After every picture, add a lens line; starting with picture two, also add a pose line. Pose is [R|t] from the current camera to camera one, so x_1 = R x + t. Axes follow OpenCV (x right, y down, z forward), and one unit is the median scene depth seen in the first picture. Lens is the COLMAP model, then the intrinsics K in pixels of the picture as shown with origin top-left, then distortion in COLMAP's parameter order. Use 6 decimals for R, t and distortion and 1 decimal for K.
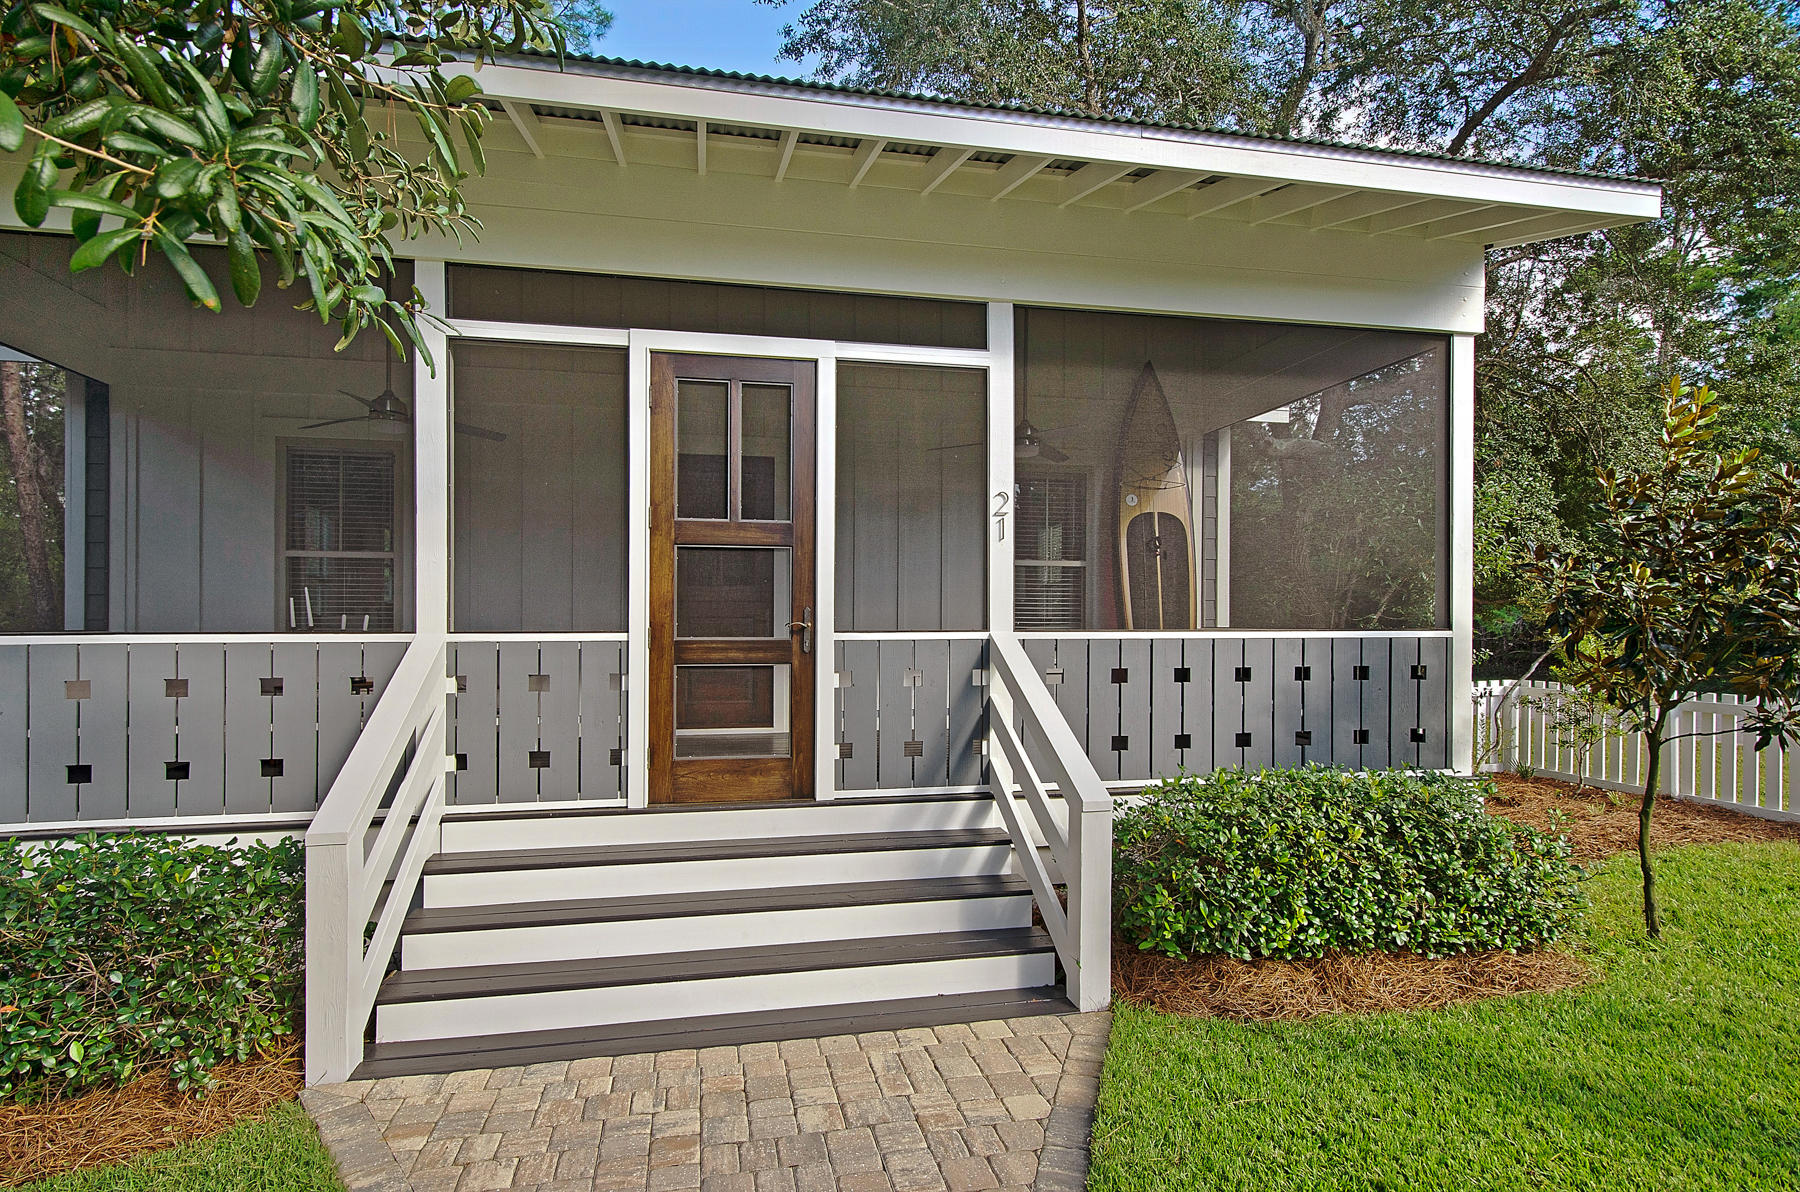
lens RADIAL K [[857.9, 0, 876.0], [0, 857.9, 619.7], [0, 0, 1]] dist [0.001081, 0.000215]
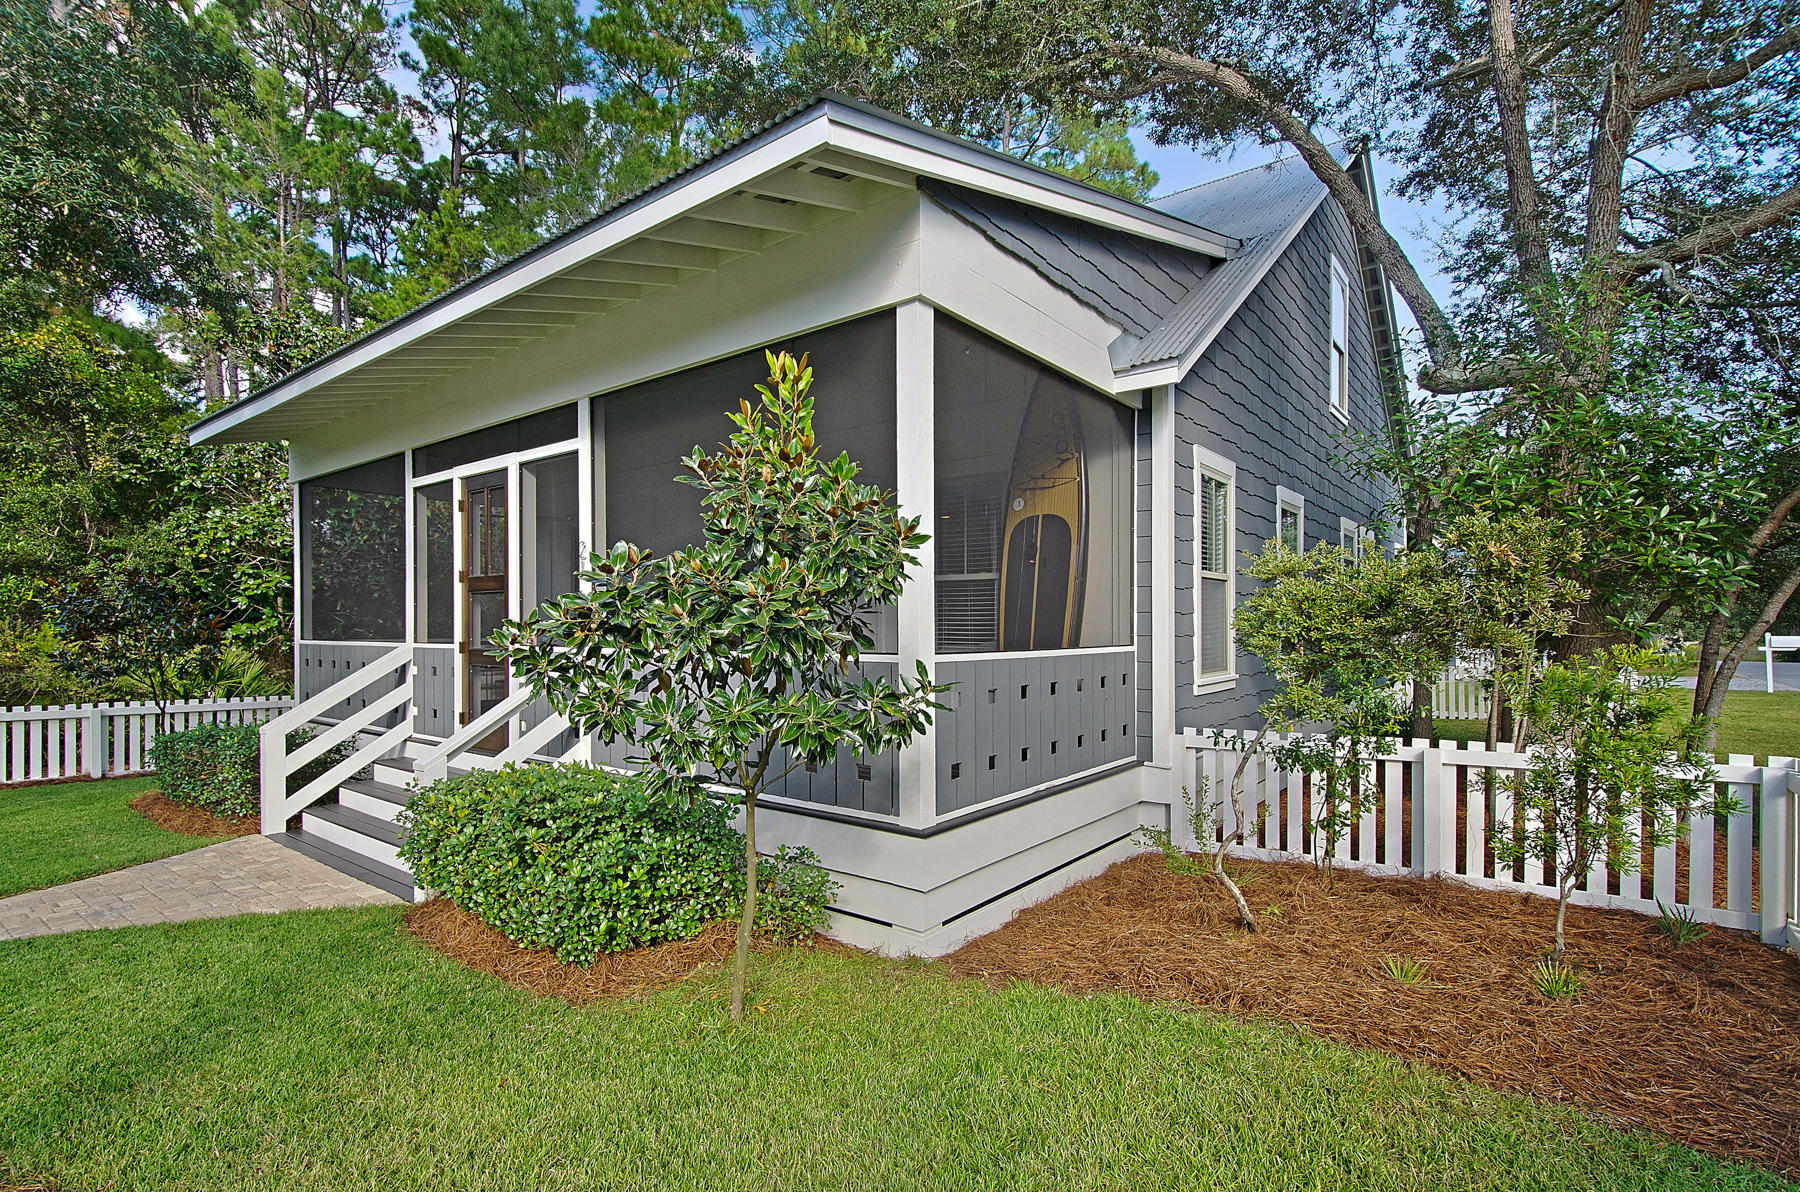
lens RADIAL K [[857.9, 0, 876.0], [0, 857.9, 619.7], [0, 0, 1]] dist [0.001081, 0.000215]
pose [[0.645163, 0.000804, -0.764045, 1.498884], [0.002075, 0.999994, 0.002804, -0.036029], [0.764042, -0.003394, 0.645157, 0.514338]]
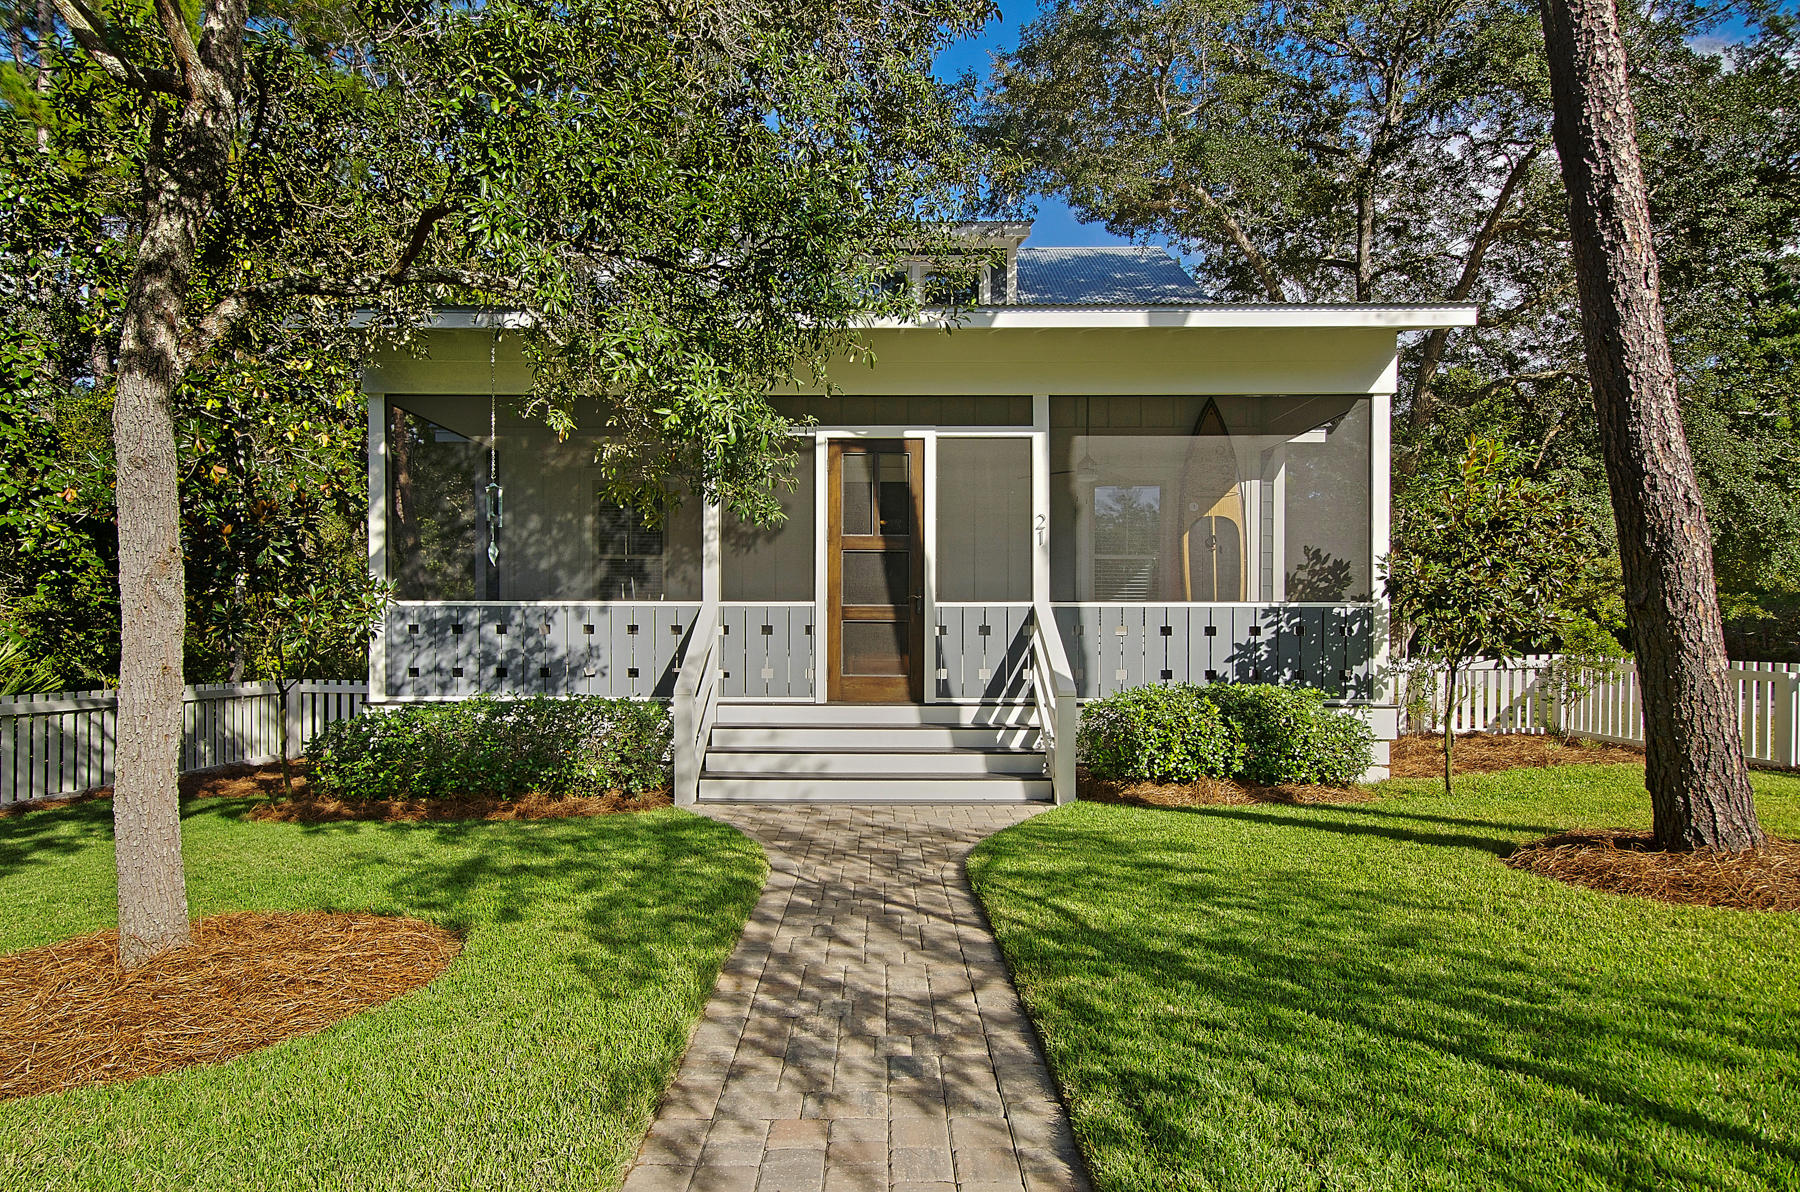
lens RADIAL K [[990.1, 0, 898.3], [0, 990.1, 627.1], [0, 0, 1]] dist [0.000961, 0.000101]
pose [[0.982845, 0.000319, -0.184431, 0.231829], [0.000813, 0.999981, 0.006062, 0.051015], [0.184429, -0.006108, 0.982827, -0.887548]]
